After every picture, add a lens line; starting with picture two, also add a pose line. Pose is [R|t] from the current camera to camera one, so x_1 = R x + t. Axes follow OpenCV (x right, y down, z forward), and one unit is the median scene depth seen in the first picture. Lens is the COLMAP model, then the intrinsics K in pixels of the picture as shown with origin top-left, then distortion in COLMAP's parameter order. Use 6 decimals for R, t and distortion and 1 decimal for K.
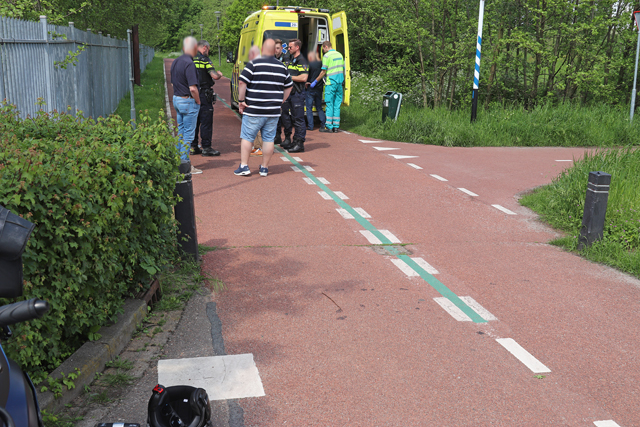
lens RADIAL K [[695.6, 0, 319.7], [0, 695.6, 213.9], [0, 0, 1]] dist [-0.036342, 0.000000]
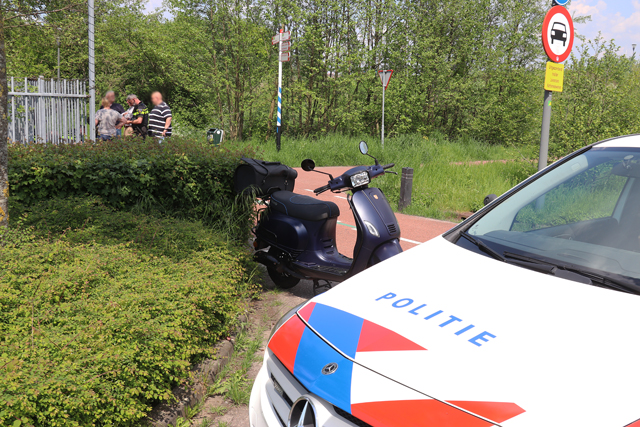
lens RADIAL K [[695.6, 0, 319.7], [0, 695.6, 213.3], [0, 0, 1]] dist [-0.036342, 0.000000]
pose [[0.962134, -0.037805, 0.269942, -0.063795], [0.052382, 0.997520, -0.047002, 0.051974], [-0.267496, 0.059363, 0.961729, -0.284991]]
